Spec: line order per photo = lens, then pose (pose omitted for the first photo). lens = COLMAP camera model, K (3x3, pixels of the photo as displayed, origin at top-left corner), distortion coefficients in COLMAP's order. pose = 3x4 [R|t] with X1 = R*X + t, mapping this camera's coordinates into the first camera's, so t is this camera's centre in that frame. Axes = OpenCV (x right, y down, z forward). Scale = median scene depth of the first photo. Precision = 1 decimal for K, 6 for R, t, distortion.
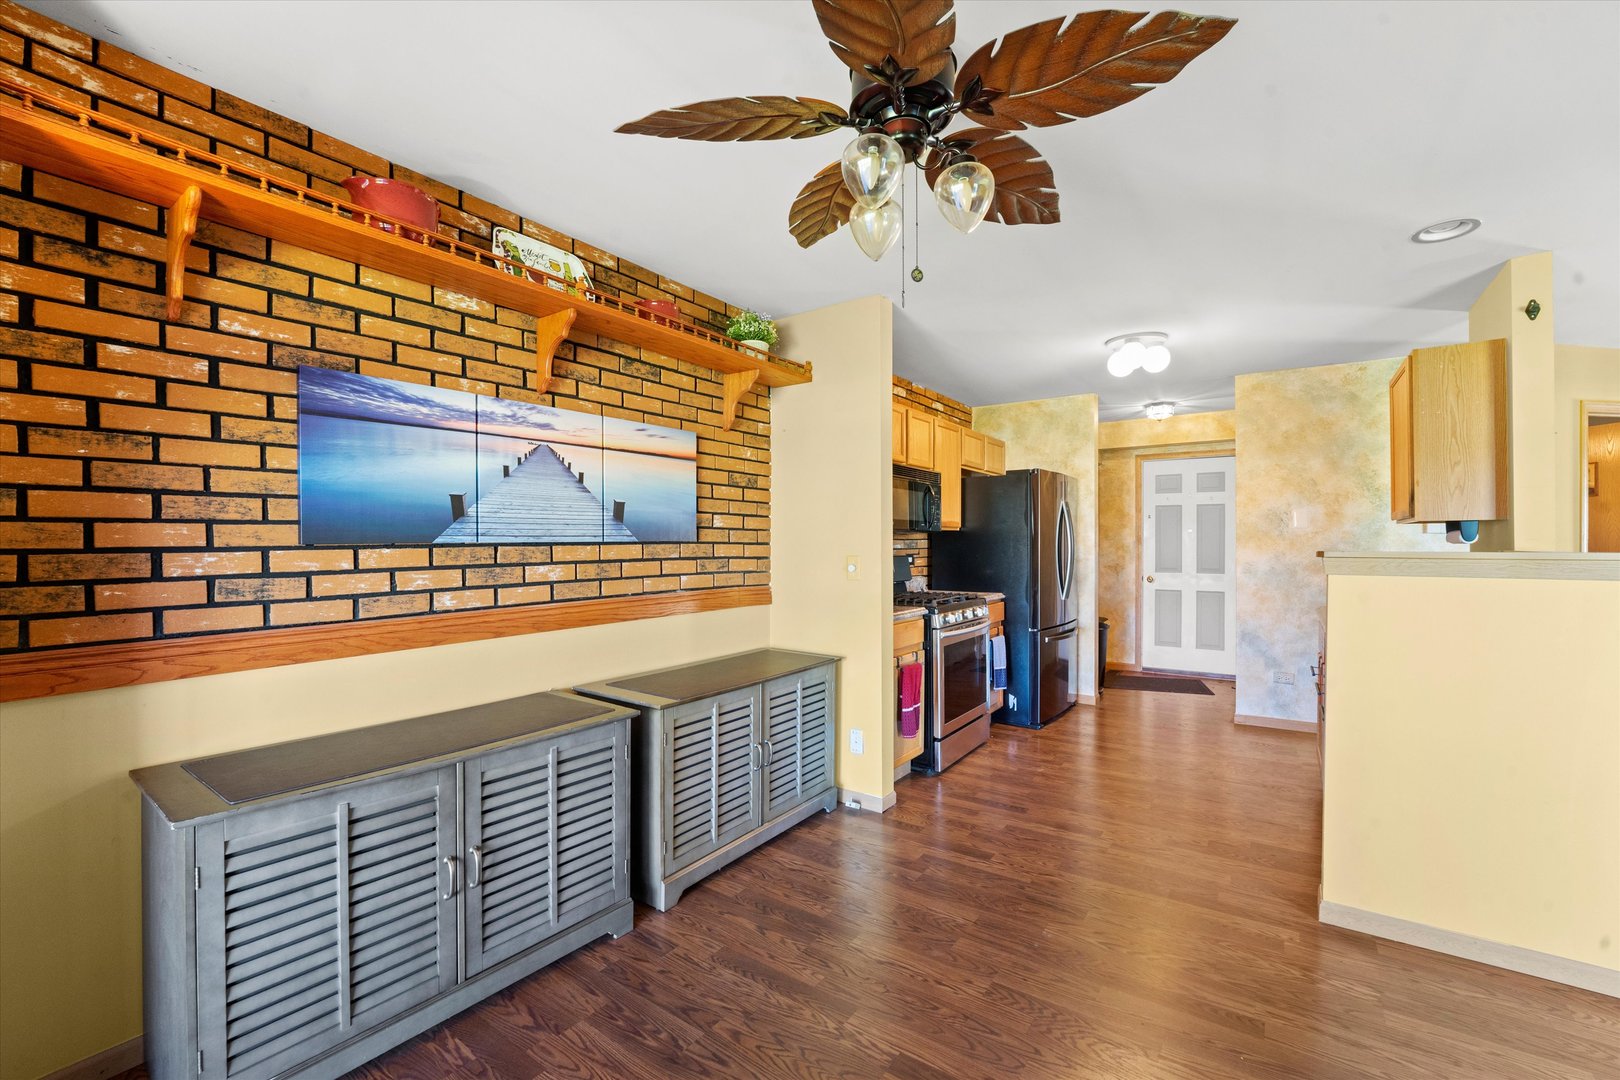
lens RADIAL K [[669.4, 0, 816.8], [0, 669.4, 543.2], [0, 0, 1]] dist [-0.030384, 0.005259]
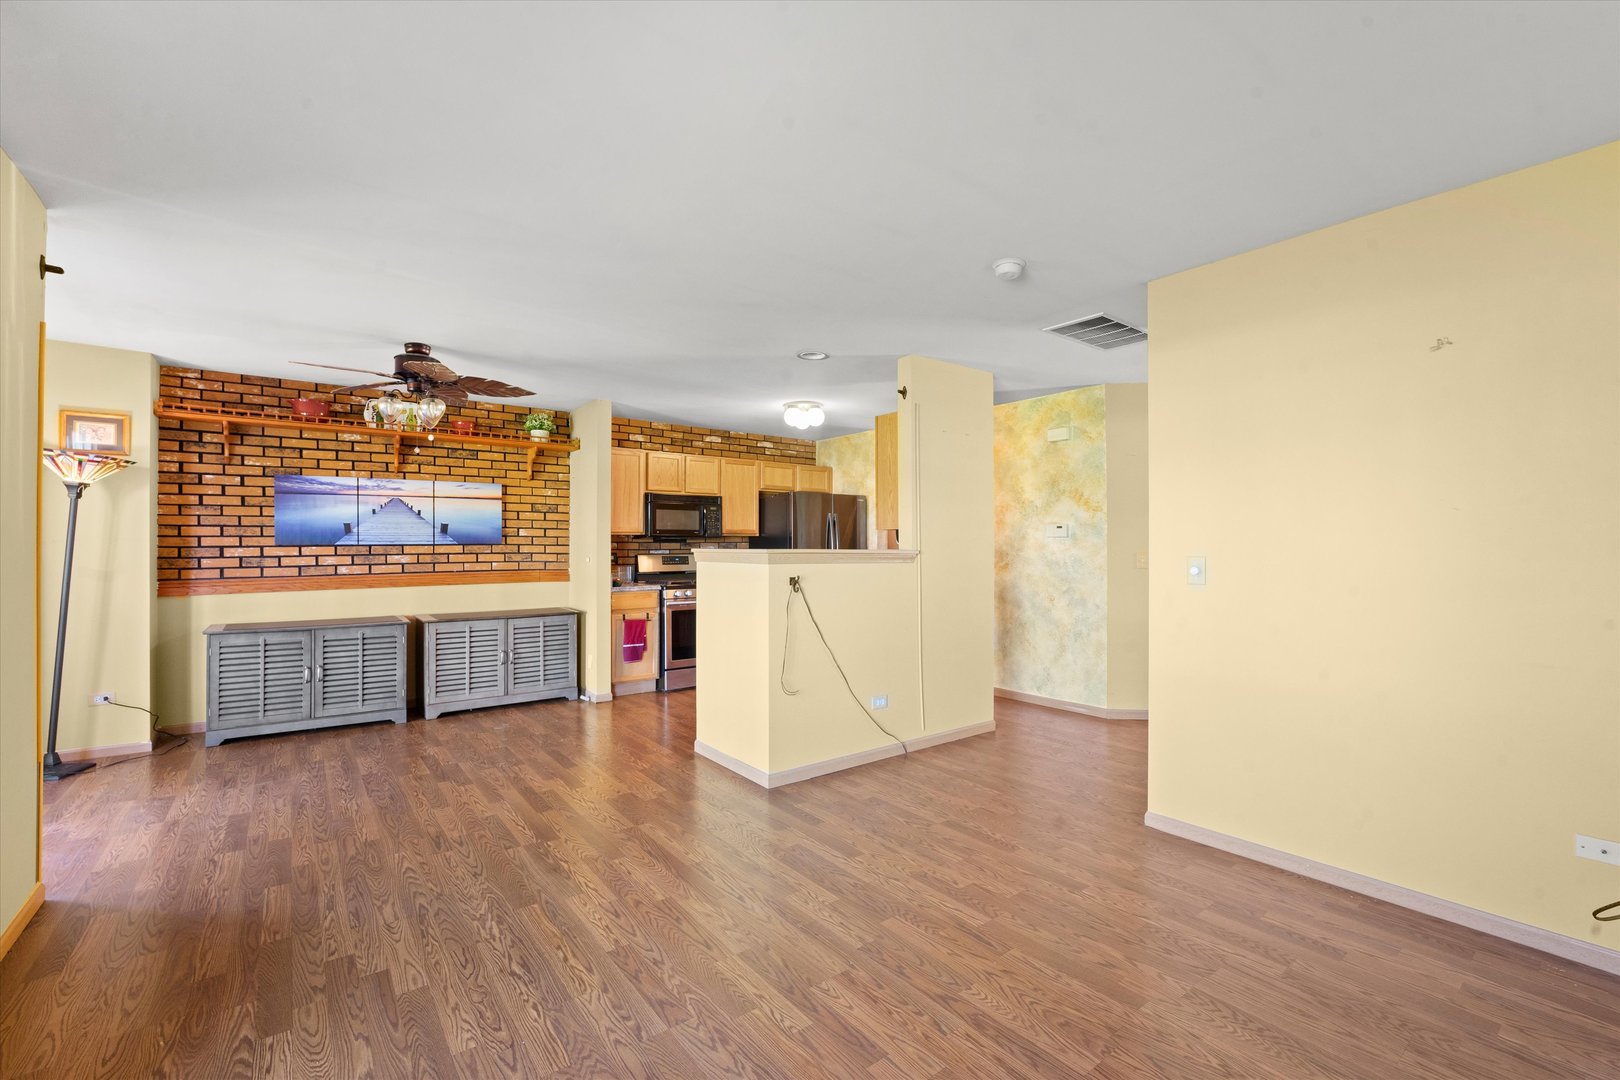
lens RADIAL K [[686.4, 0, 810.0], [0, 686.4, 540.0], [0, 0, 1]] dist [-0.019784, 0.000432]
pose [[0.954924, -0.003422, -0.296830, 1.805966], [0.000442, 0.999949, -0.010107, 0.009401], [0.296849, 0.009520, 0.954877, -0.814933]]
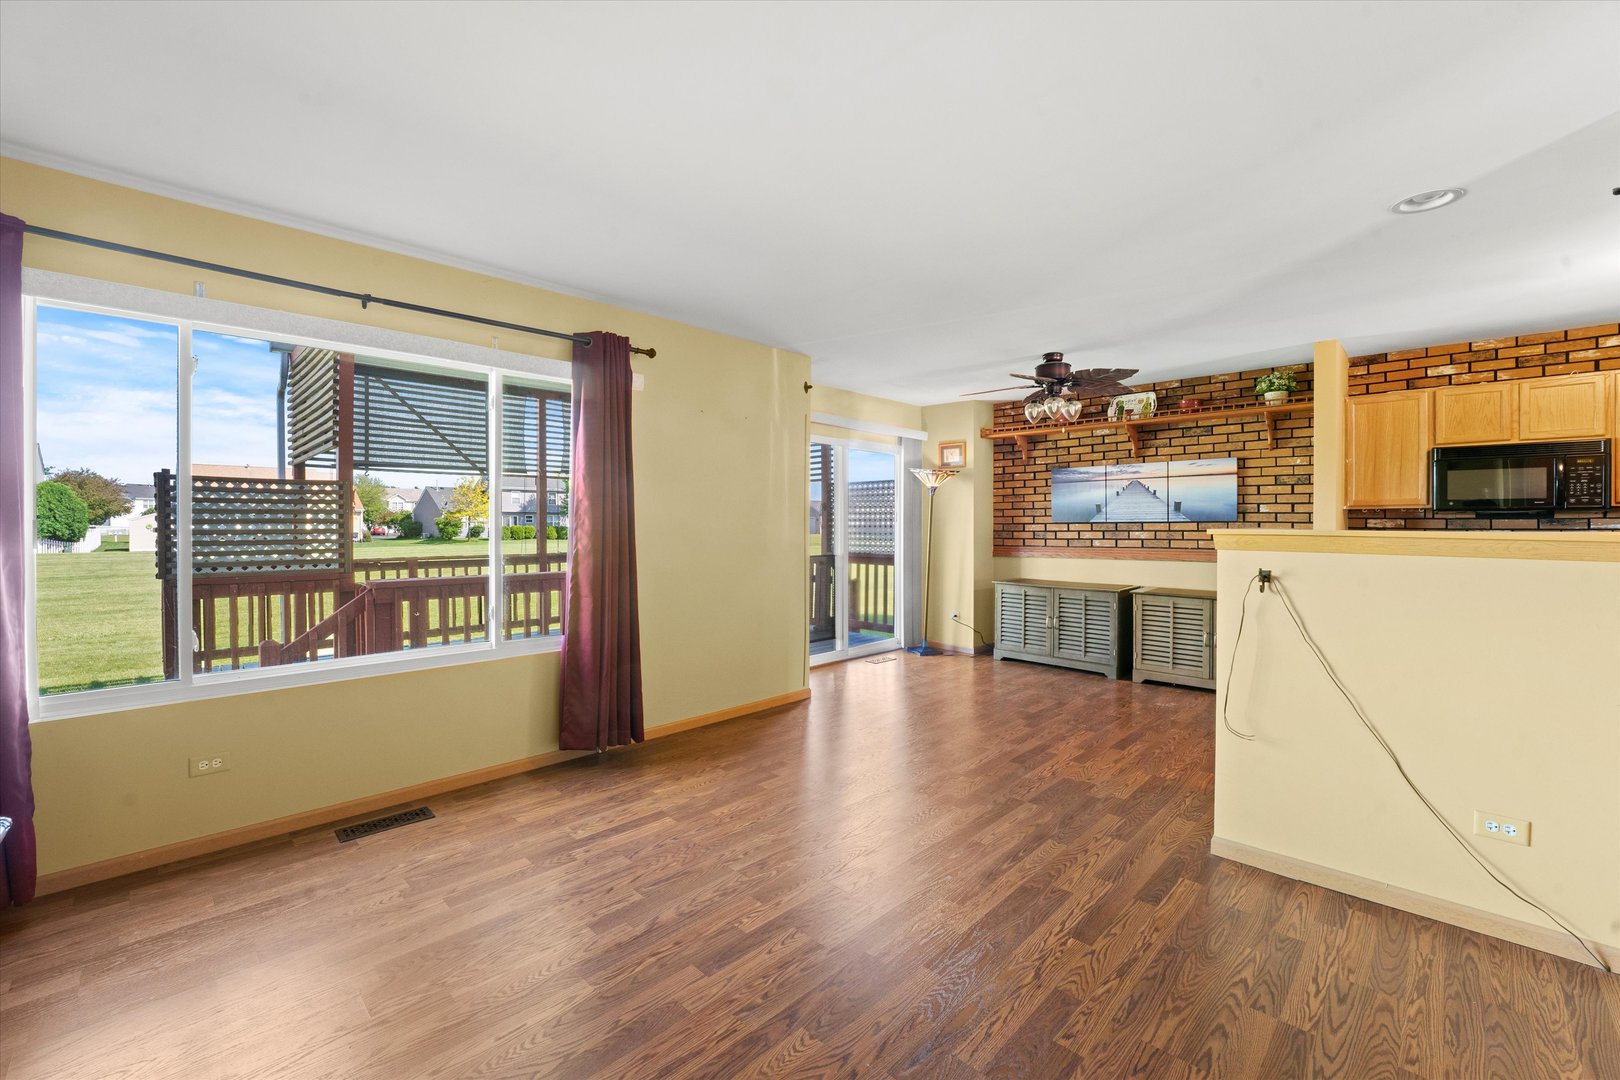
lens RADIAL K [[663.2, 0, 822.1], [0, 663.2, 527.9], [0, 0, 1]] dist [-0.020261, 0.000000]
pose [[-0.142960, 0.008315, -0.989694, 2.515570], [-0.001392, 0.999962, 0.008602, 0.002425], [0.989727, 0.002607, -0.142943, 0.291445]]
